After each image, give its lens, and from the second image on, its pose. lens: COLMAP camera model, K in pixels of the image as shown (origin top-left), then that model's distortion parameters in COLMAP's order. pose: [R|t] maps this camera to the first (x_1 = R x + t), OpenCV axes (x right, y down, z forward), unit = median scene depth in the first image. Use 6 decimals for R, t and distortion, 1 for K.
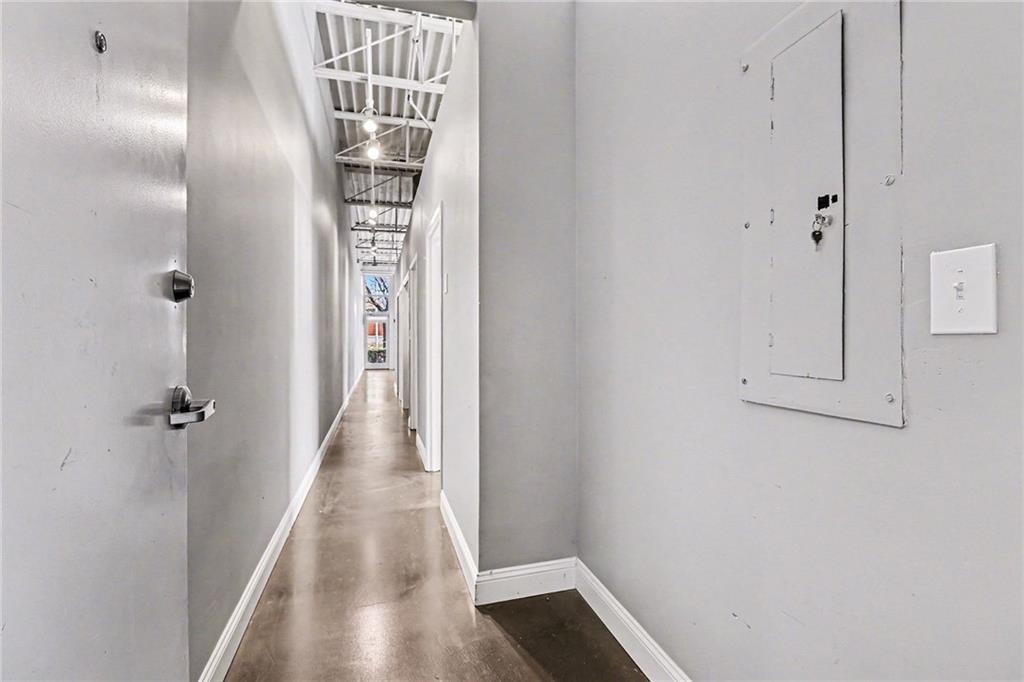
lens RADIAL K [[479.1, 0, 512.0], [0, 479.1, 341.0], [0, 0, 1]] dist [0.000828, -0.008586]
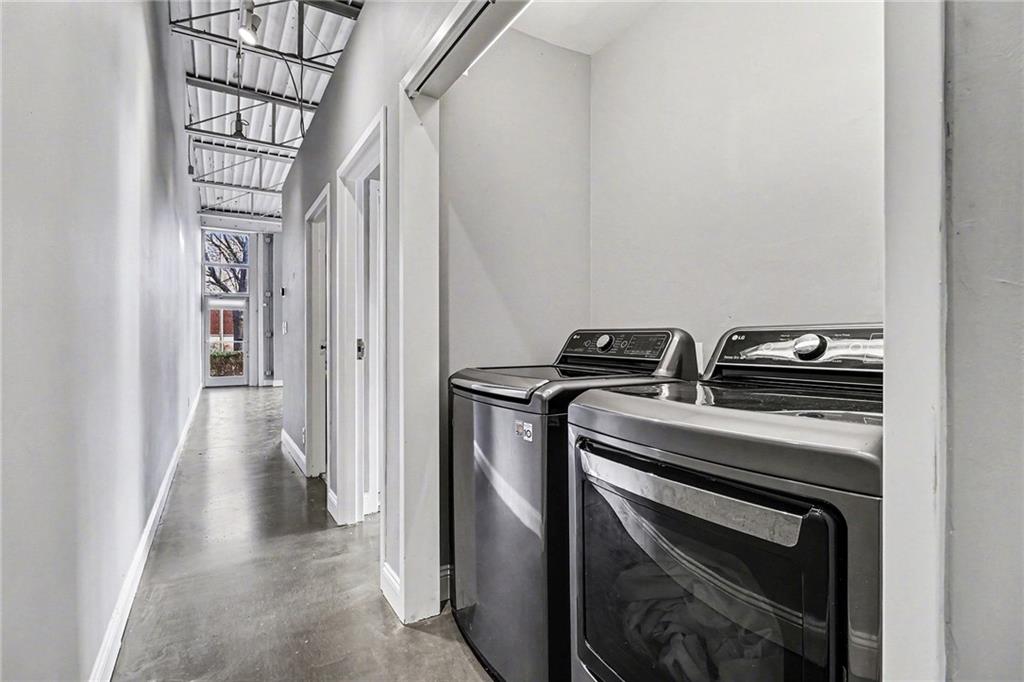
lens RADIAL K [[479.1, 0, 512.0], [0, 479.1, 341.0], [0, 0, 1]] dist [0.000828, -0.008586]
pose [[0.960637, 0.019718, 0.277106, -0.105706], [-0.015575, 0.999732, -0.017144, 0.007471], [-0.277370, 0.012153, 0.960686, 0.327155]]
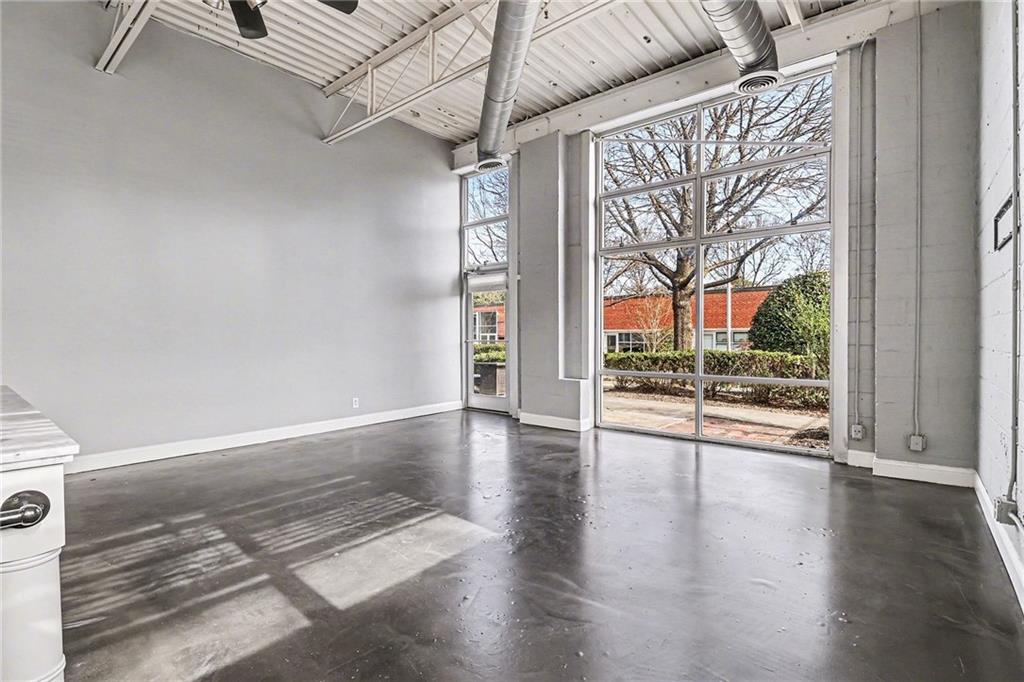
lens RADIAL K [[489.6, 0, 512.0], [0, 489.6, 341.0], [0, 0, 1]] dist [0.000158, -0.000046]
pose [[0.574368, 0.025629, -0.818196, 0.044246], [-0.013665, 0.999671, 0.021721, -0.006020], [0.818483, -0.001295, 0.574529, 0.771212]]
